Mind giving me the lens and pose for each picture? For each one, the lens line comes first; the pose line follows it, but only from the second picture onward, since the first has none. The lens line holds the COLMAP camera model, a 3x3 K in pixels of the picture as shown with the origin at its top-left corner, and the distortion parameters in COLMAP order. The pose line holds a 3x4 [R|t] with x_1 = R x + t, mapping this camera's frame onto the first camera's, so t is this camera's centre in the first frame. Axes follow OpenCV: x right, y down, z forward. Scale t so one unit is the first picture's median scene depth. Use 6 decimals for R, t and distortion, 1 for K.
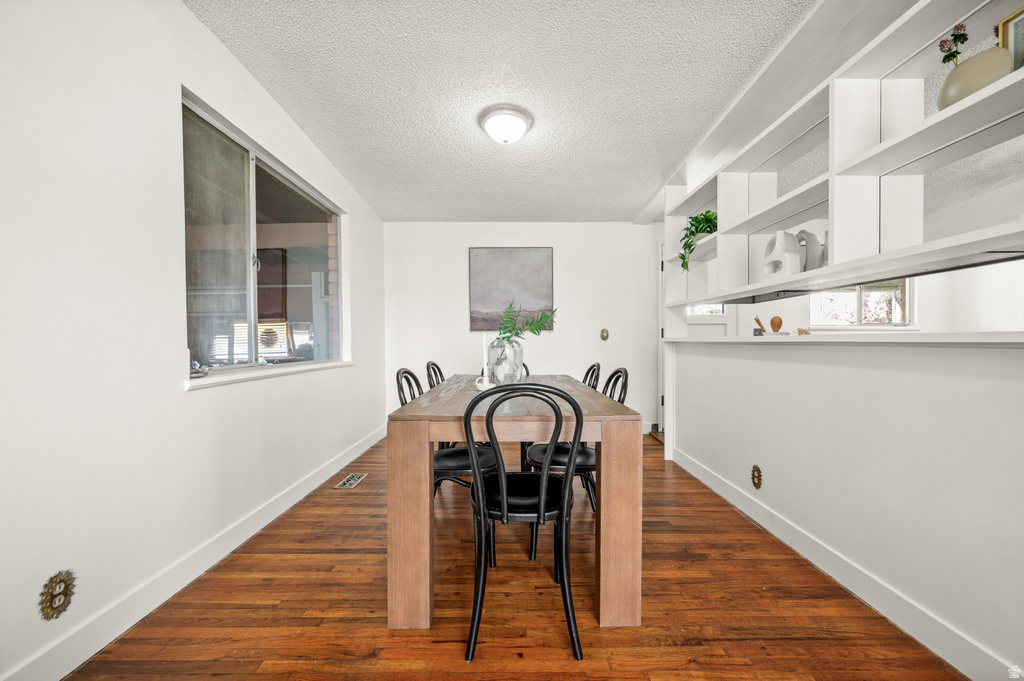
lens RADIAL K [[411.9, 0, 514.4], [0, 411.9, 348.2], [0, 0, 1]] dist [-0.001061, 0.000087]
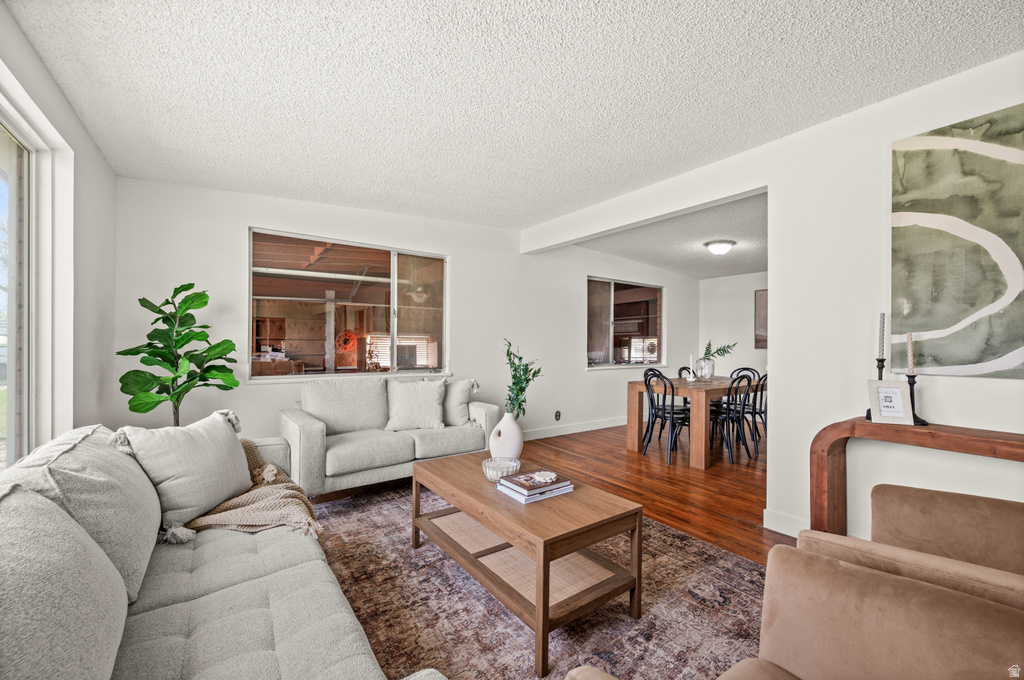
lens RADIAL K [[411.9, 0, 514.4], [0, 411.9, 347.7], [0, 0, 1]] dist [-0.001061, 0.000087]
pose [[0.578938, 0.020755, -0.815107, 0.920103], [-0.025928, 0.999639, 0.007039, -0.052275], [0.814959, 0.017059, 0.579267, -0.813613]]
